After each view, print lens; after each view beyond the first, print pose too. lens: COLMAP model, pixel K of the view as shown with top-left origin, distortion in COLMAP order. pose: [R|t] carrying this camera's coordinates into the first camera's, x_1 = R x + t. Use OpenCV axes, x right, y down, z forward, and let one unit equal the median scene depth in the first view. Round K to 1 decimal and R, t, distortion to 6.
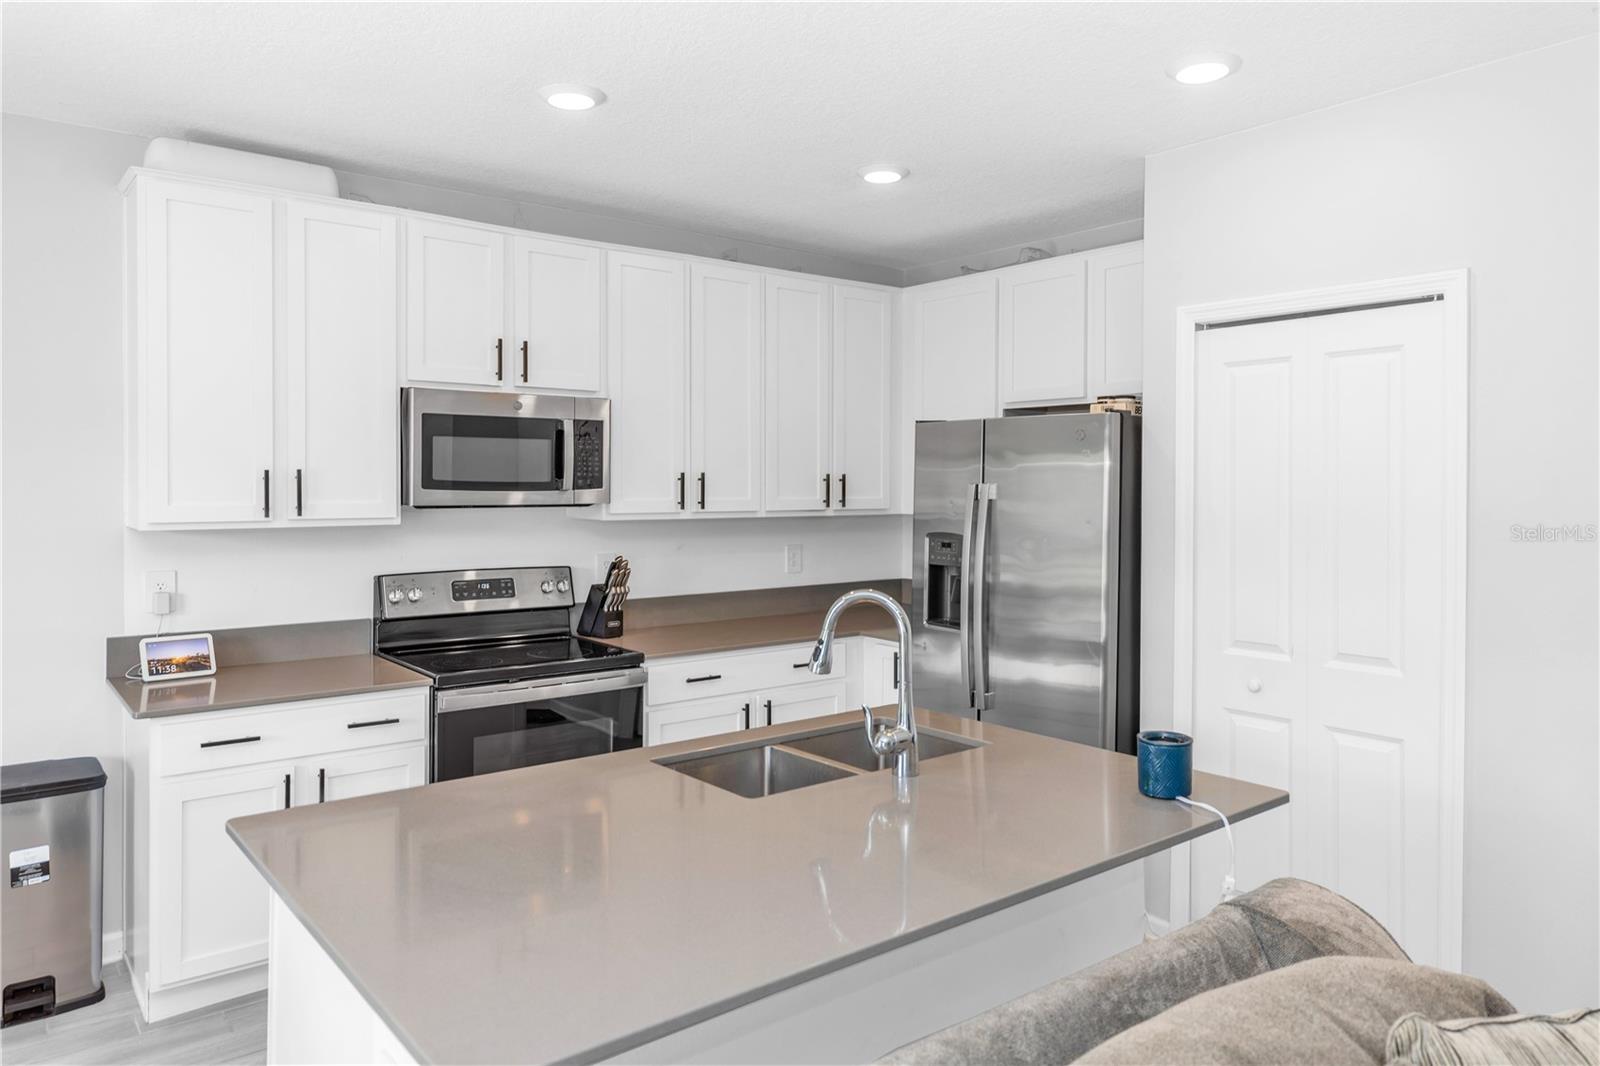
lens RADIAL K [[1044.1, 0, 792.4], [0, 1044.1, 496.3], [0, 0, 1]] dist [-0.004375, -0.010442]
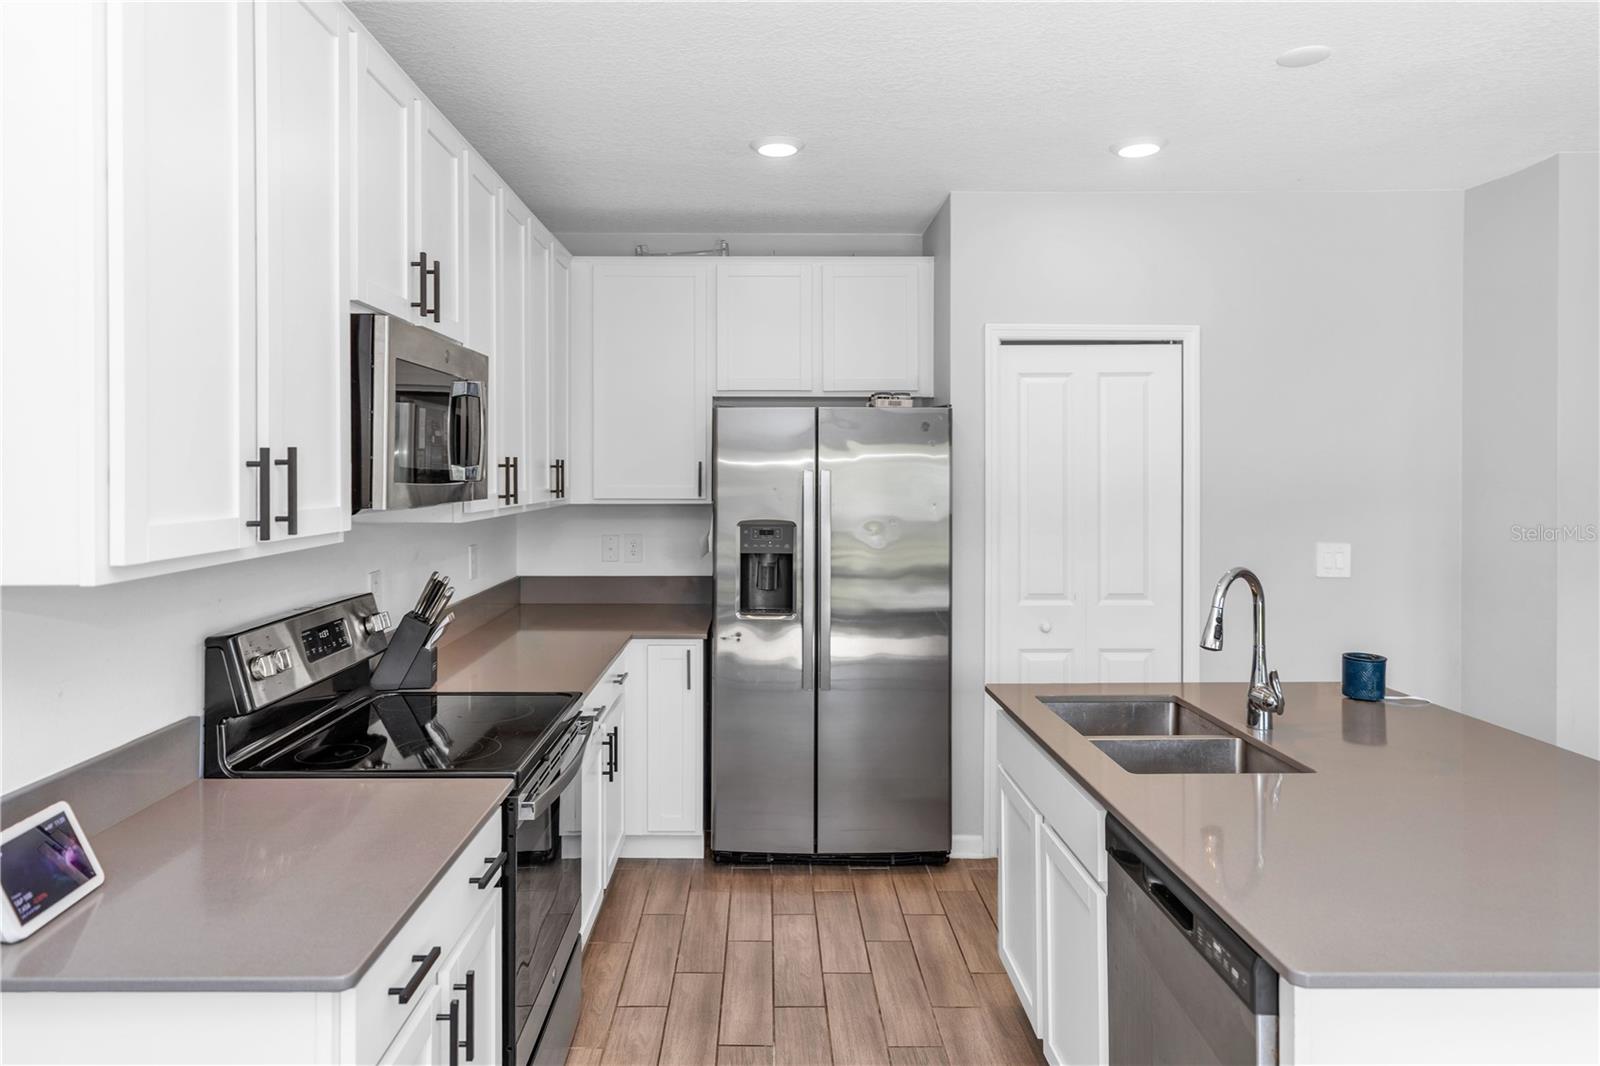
lens RADIAL K [[1027.2, 0, 794.8], [0, 1027.2, 465.8], [0, 0, 1]] dist [0.035121, 0.000180]
pose [[0.607032, 0.000672, 0.794677, -0.630494], [0.011870, 0.999880, -0.009913, -0.006772], [-0.794589, 0.015450, 0.606951, 0.396834]]
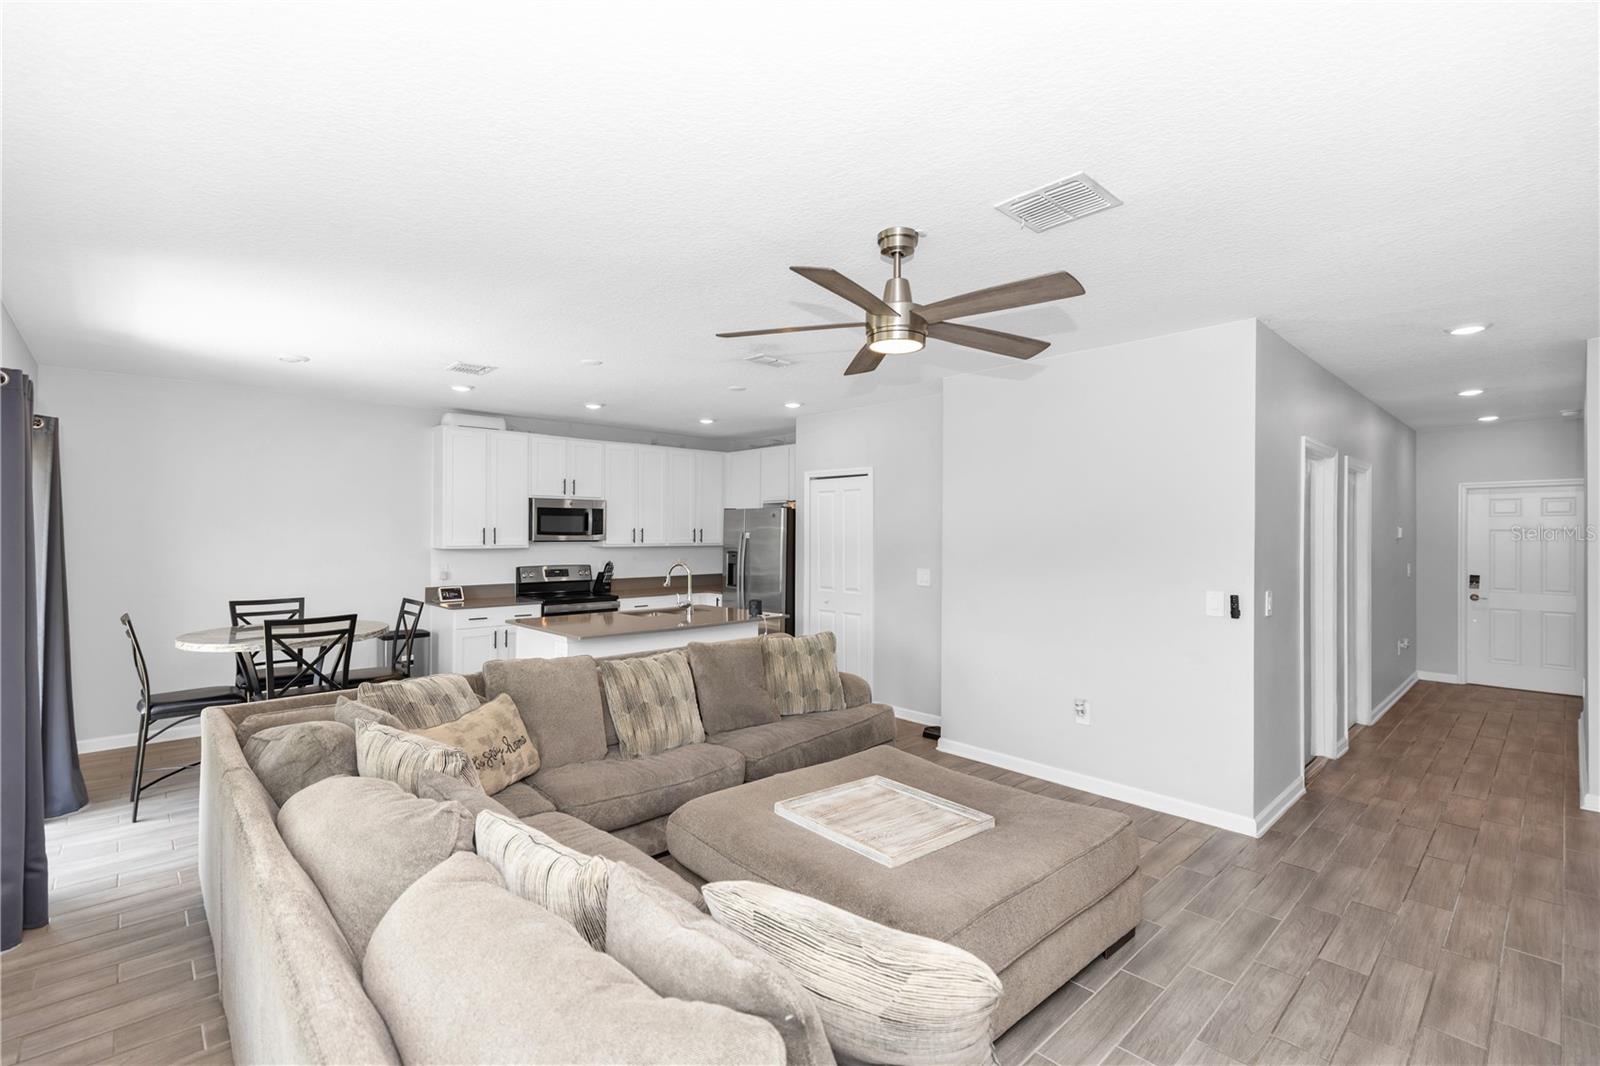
lens RADIAL K [[736.7, 0, 792.3], [0, 736.7, 533.1], [0, 0, 1]] dist [0.004816, 0.000321]
pose [[0.996838, 0.000323, 0.079464, 0.149731], [0.000544, 0.999941, -0.010880, 0.009567], [-0.079463, 0.010889, 0.996778, -0.909508]]
